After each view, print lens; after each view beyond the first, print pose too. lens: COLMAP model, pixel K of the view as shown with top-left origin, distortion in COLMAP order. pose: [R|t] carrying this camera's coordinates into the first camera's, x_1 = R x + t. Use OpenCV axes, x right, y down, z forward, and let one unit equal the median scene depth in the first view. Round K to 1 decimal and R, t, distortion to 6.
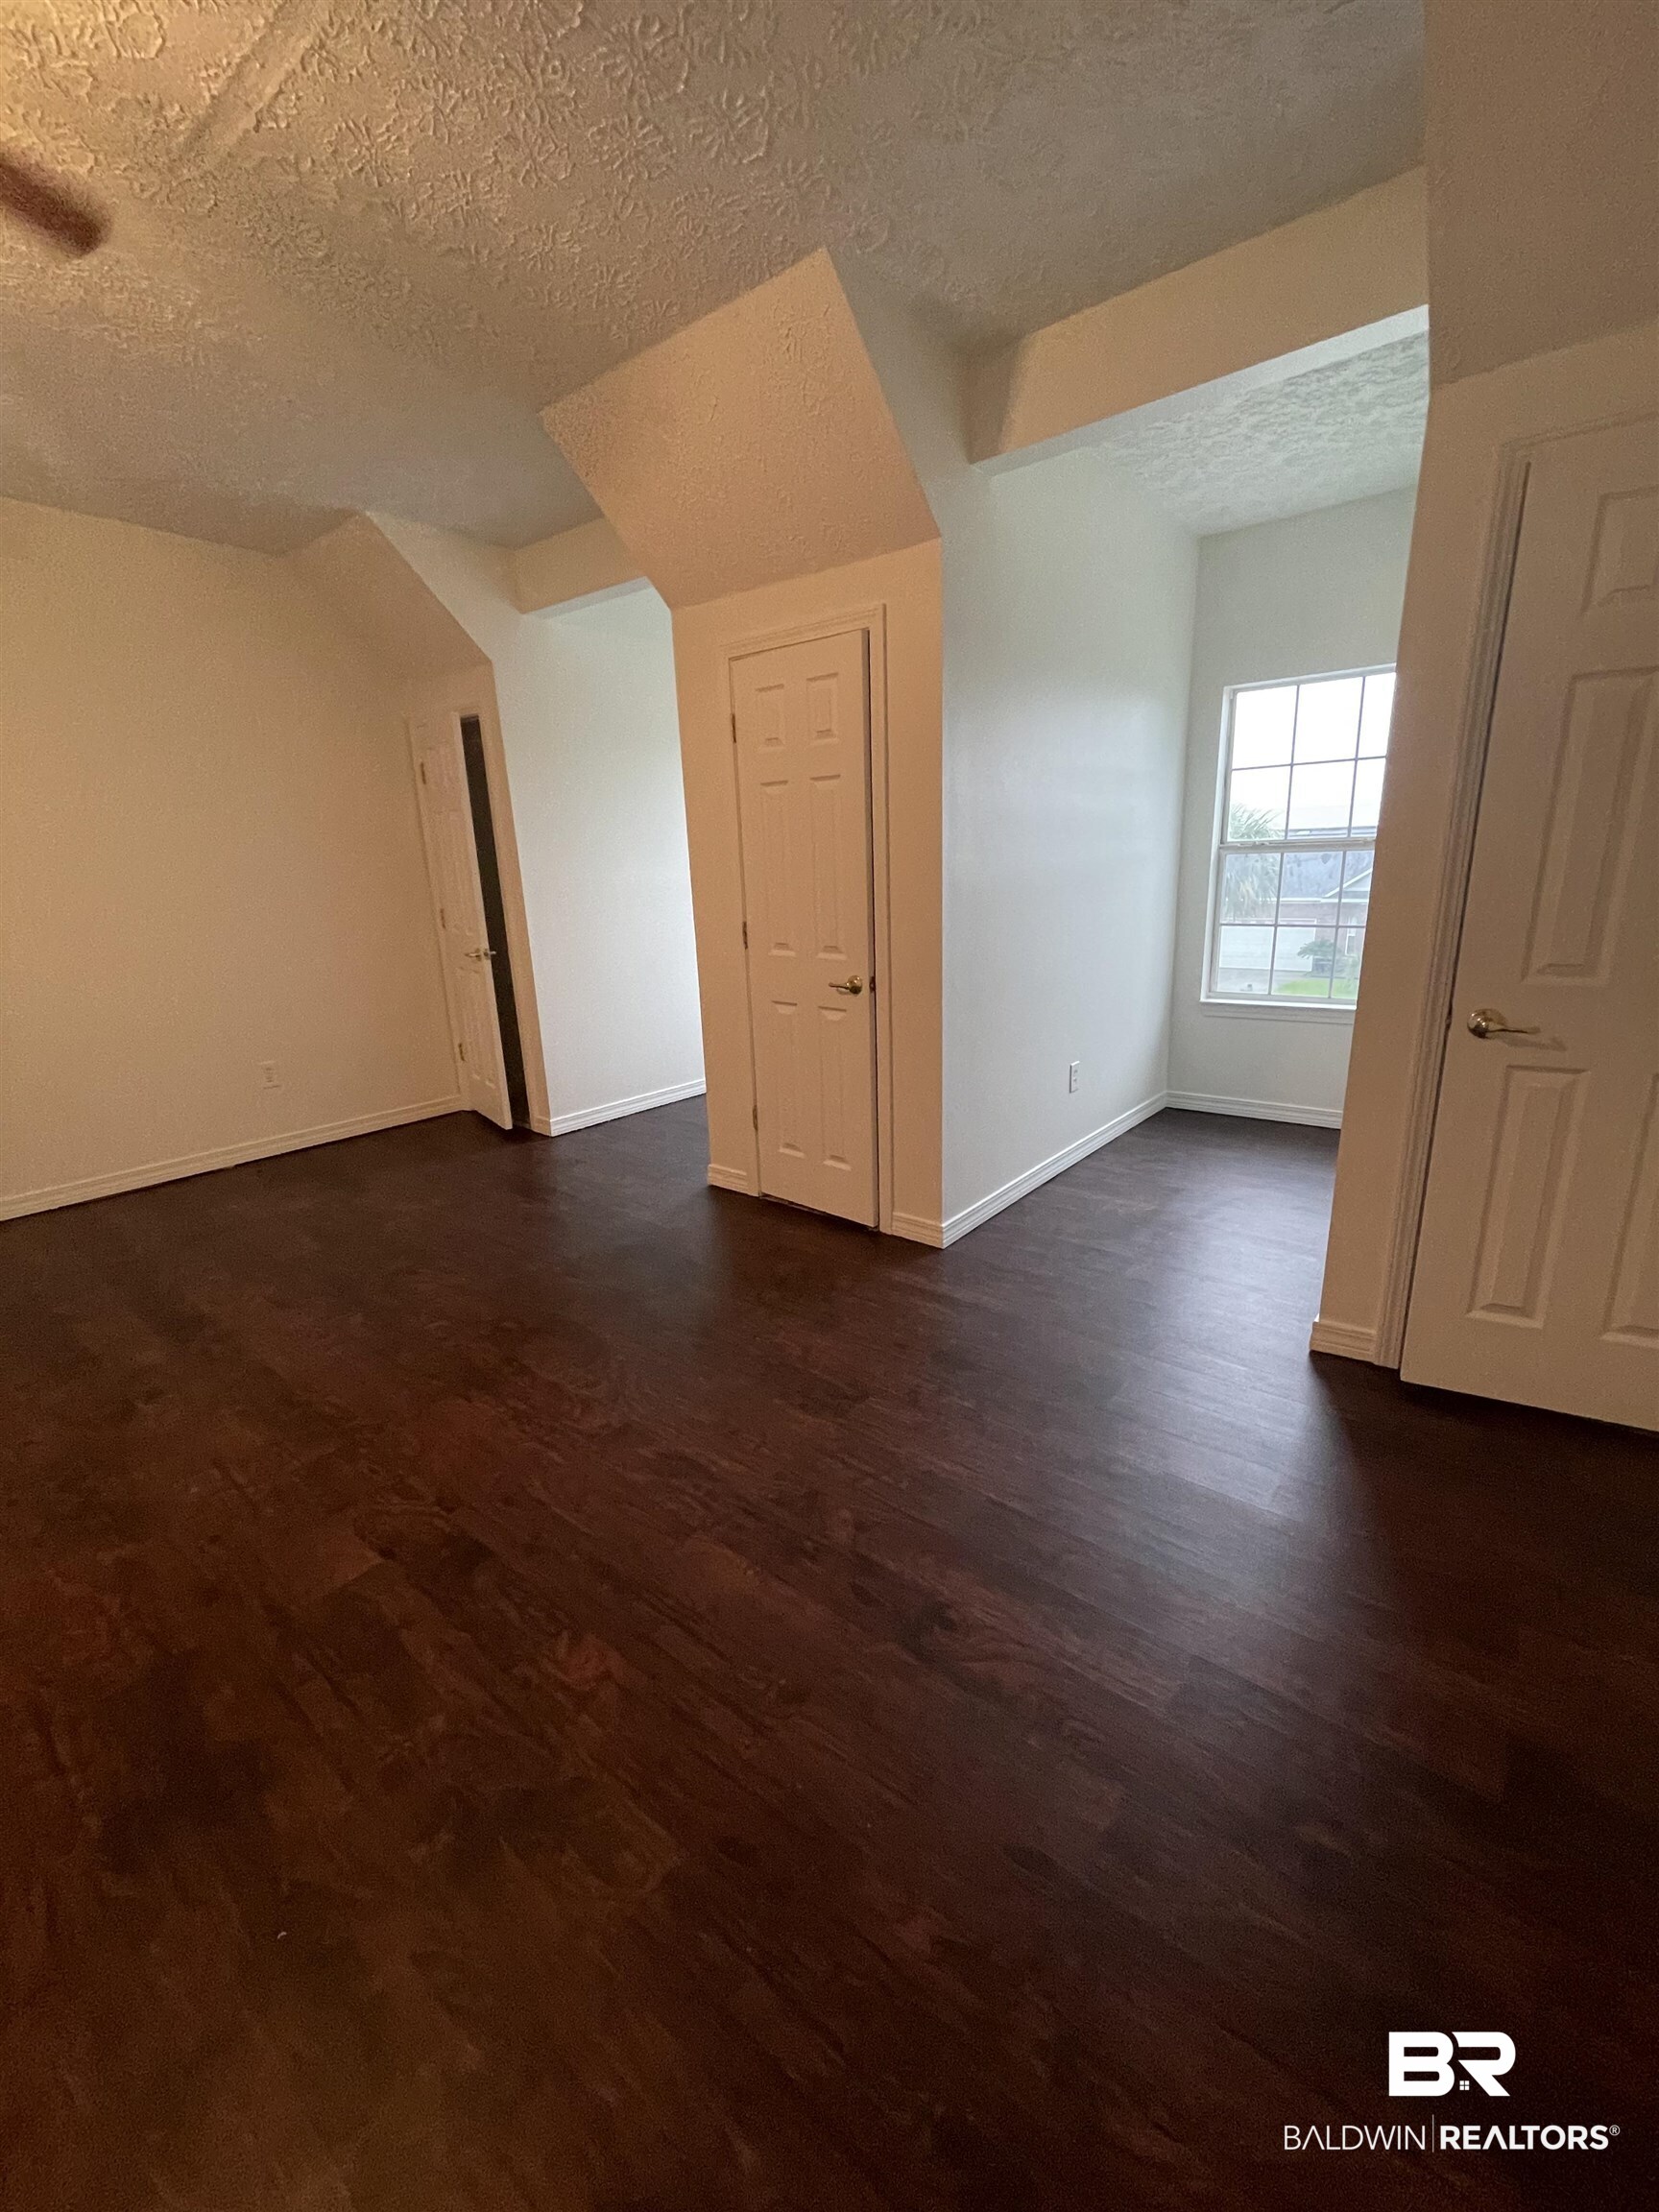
lens RADIAL K [[908.2, 0, 852.4], [0, 908.2, 1092.6], [0, 0, 1]] dist [-0.002218, 0.003741]
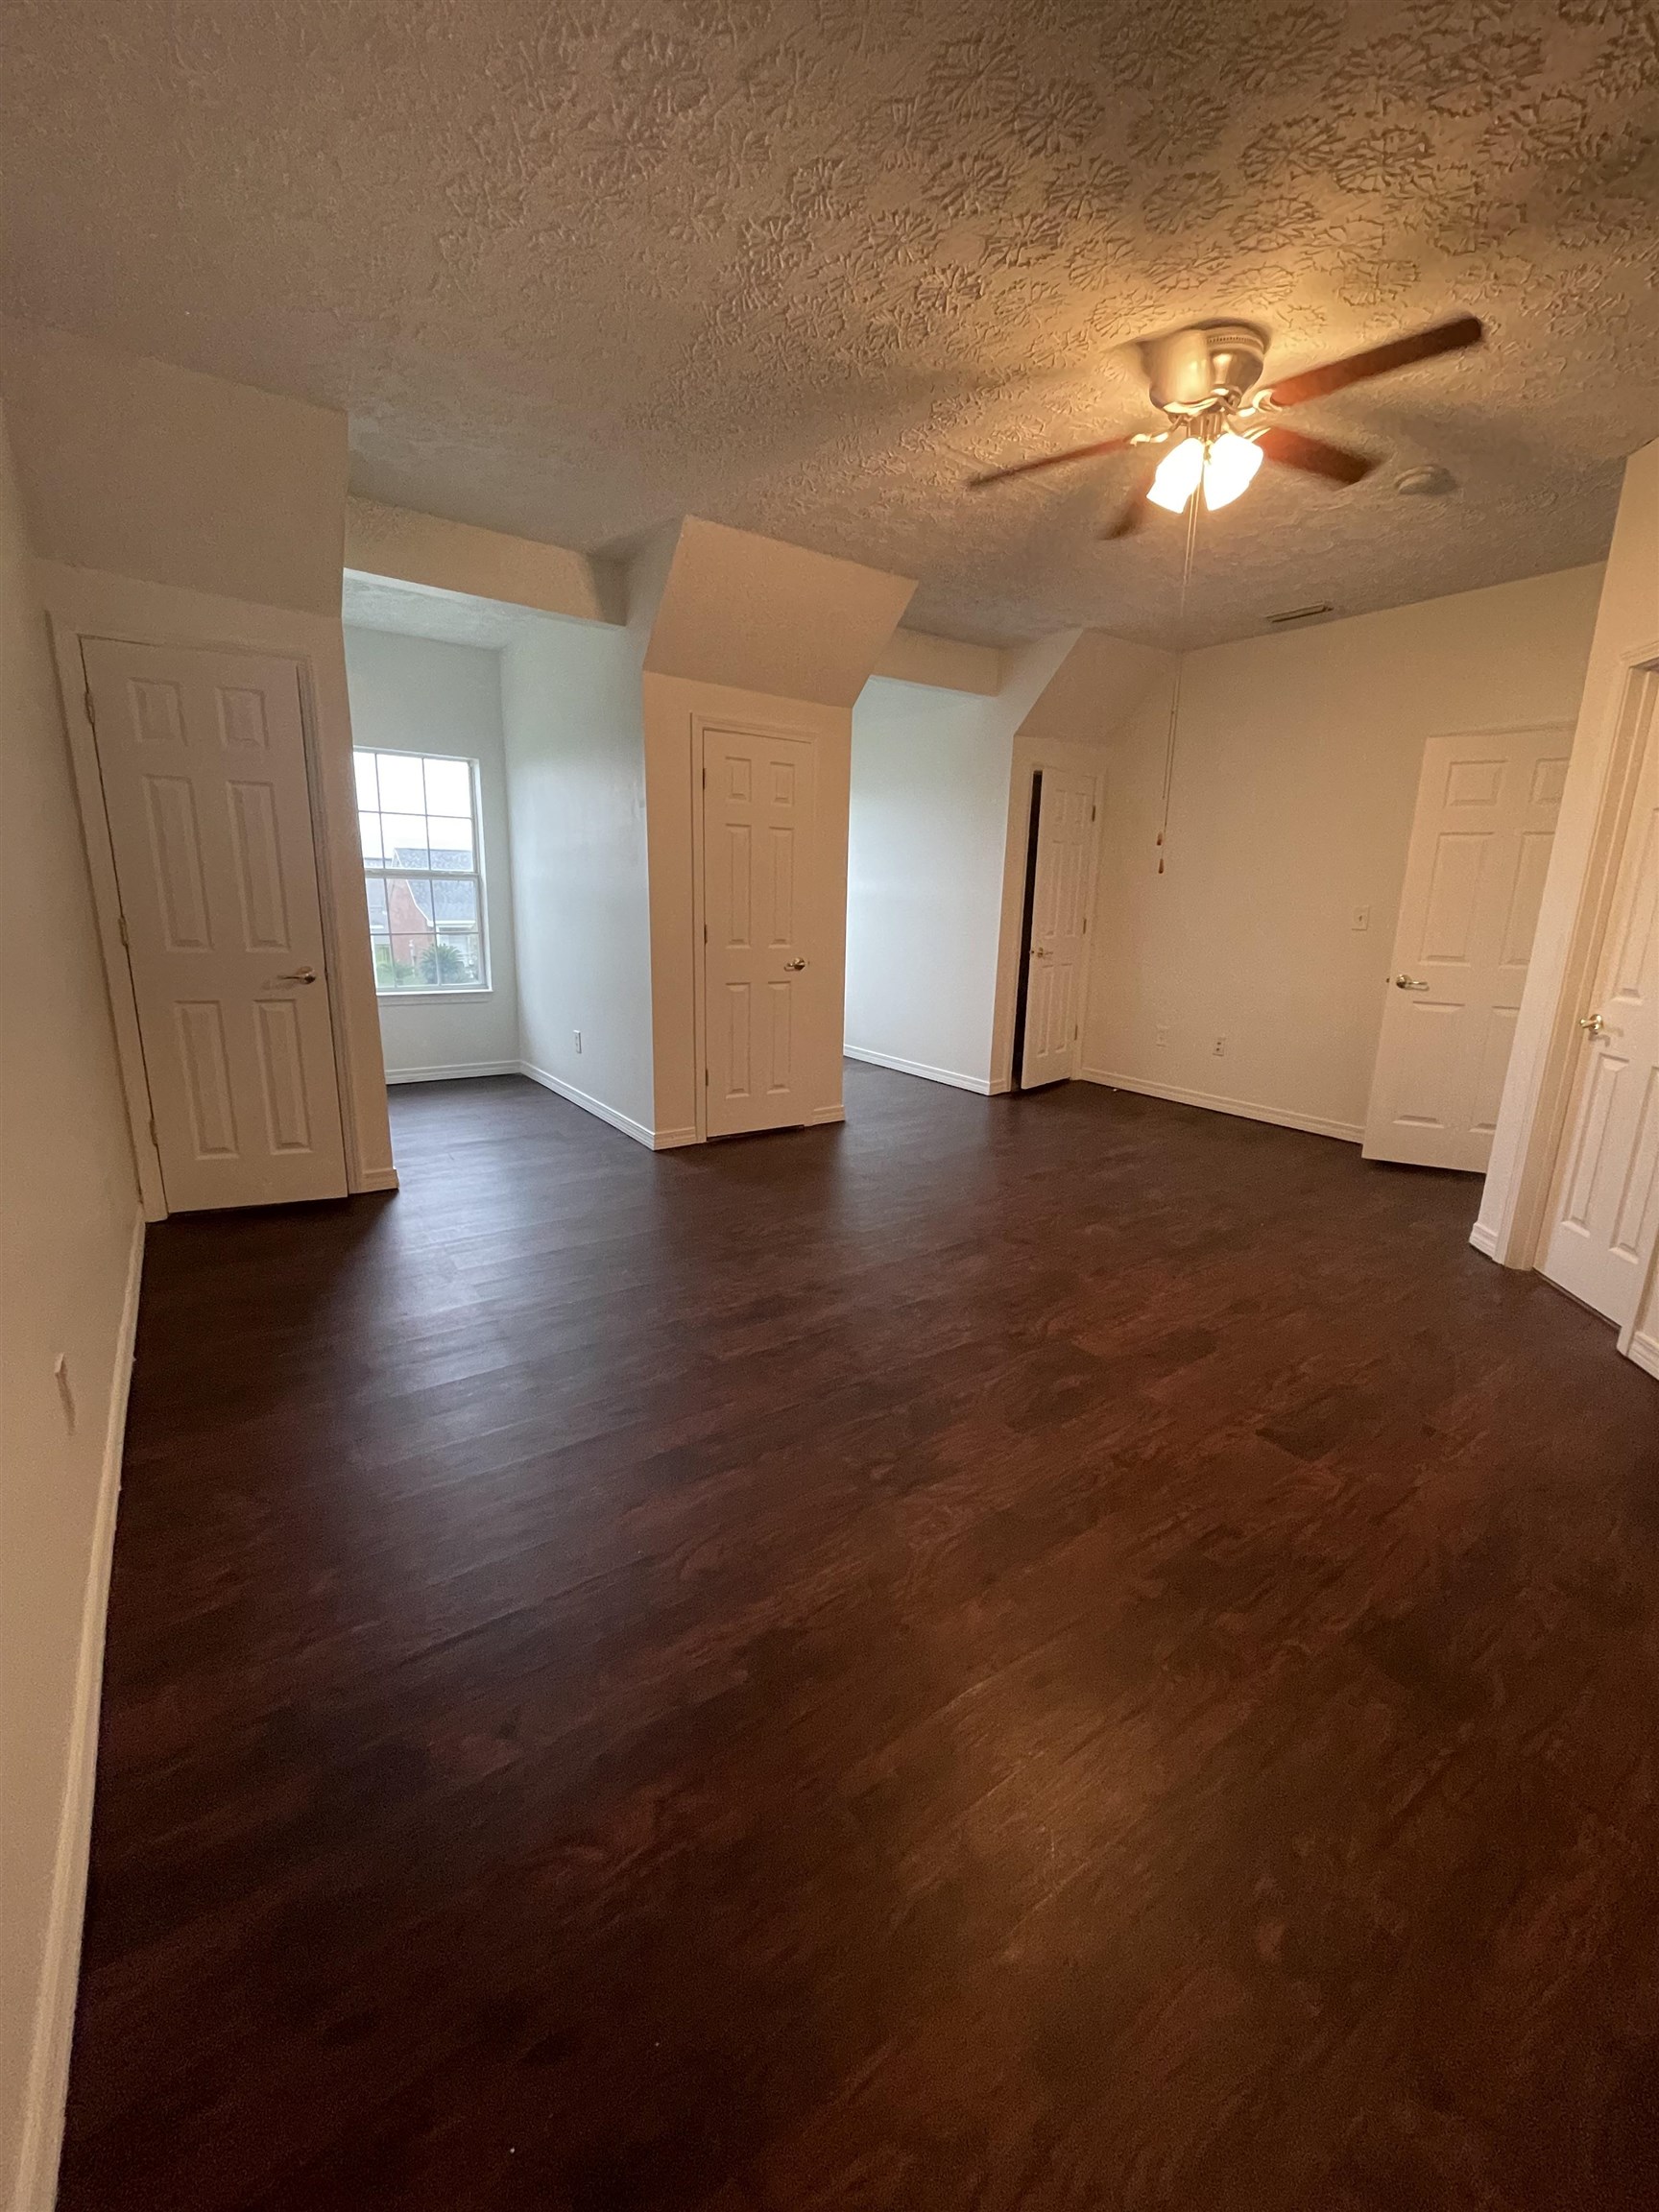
lens RADIAL K [[908.2, 0, 852.4], [0, 908.2, 1092.6], [0, 0, 1]] dist [-0.002218, 0.003741]
pose [[0.255505, -0.176801, 0.950504, -1.533966], [0.206100, 0.970499, 0.125118, -0.084576], [-0.944584, 0.163931, 0.284406, 0.536276]]
